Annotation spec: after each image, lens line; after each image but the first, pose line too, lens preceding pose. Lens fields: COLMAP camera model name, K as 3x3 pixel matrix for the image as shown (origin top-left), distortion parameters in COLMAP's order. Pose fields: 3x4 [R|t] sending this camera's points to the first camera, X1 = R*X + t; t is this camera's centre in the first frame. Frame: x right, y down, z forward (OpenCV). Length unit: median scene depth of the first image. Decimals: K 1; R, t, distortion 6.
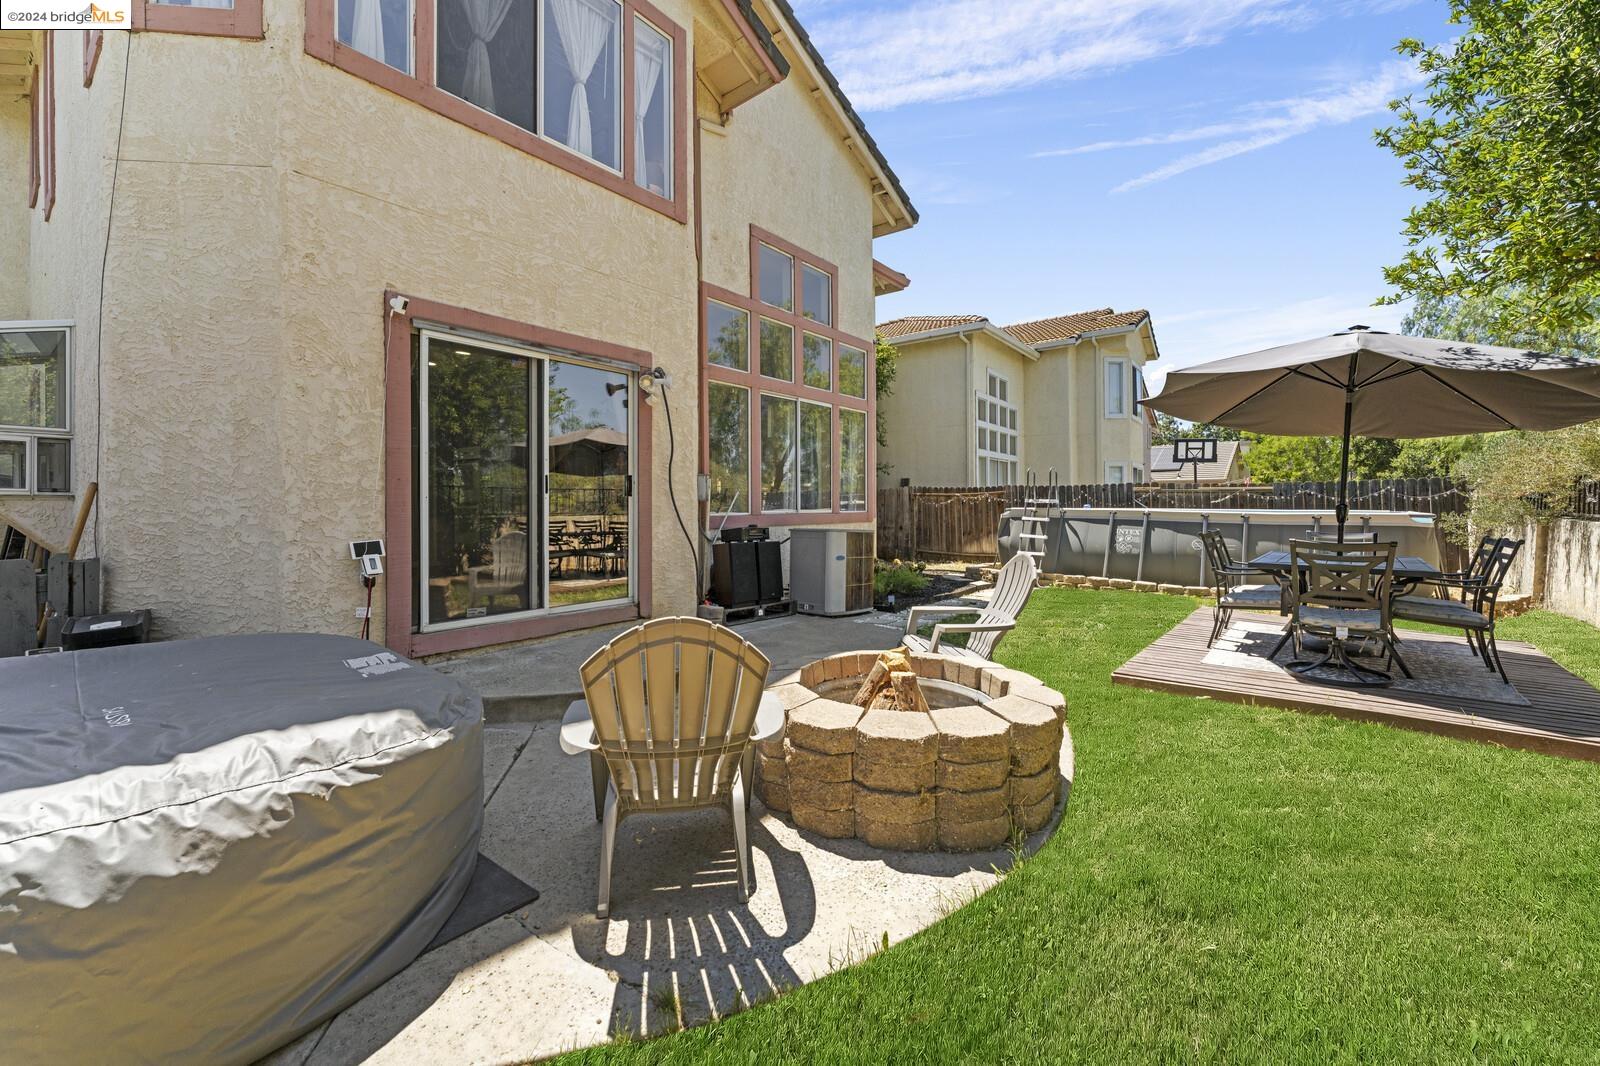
lens RADIAL K [[650.2, 0, 802.0], [0, 650.2, 505.5], [0, 0, 1]] dist [0.000918, -0.000172]
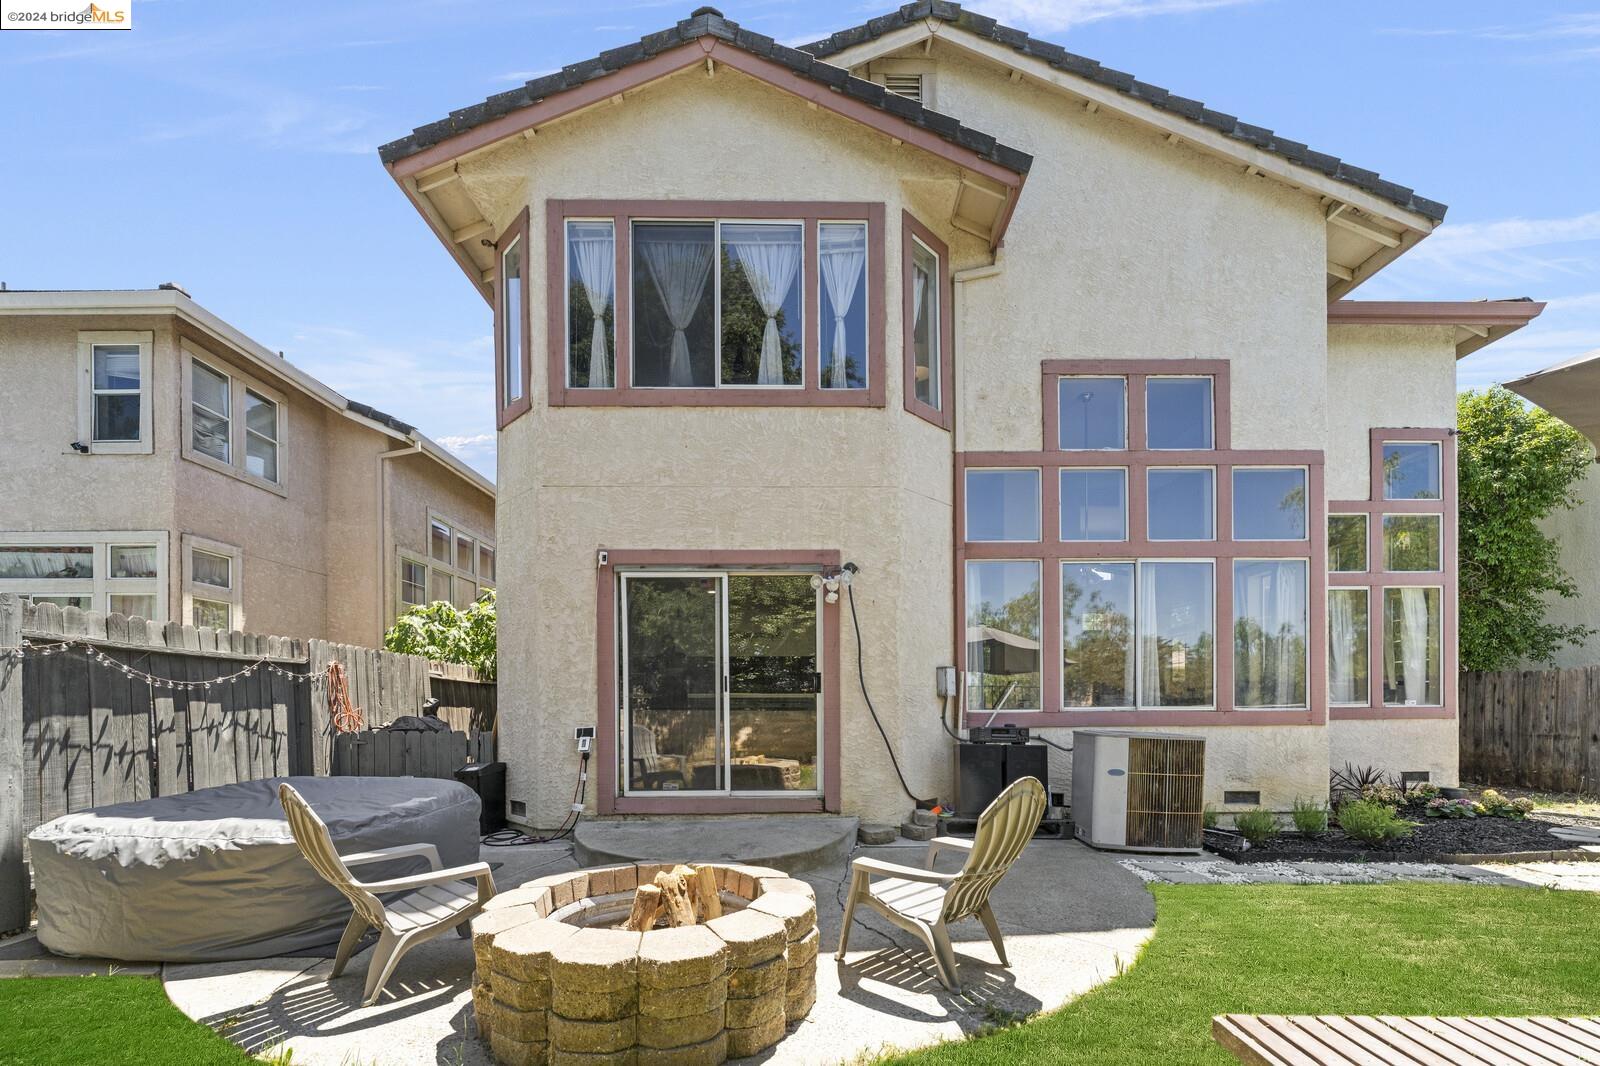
lens RADIAL K [[650.2, 0, 758.2], [0, 650.2, 695.7], [0, 0, 1]] dist [0.000918, -0.000172]
pose [[0.630646, 0.003707, -0.776062, 0.691146], [0.002676, 0.999972, 0.006951, -0.024500], [0.776066, -0.006460, 0.630618, 0.391491]]
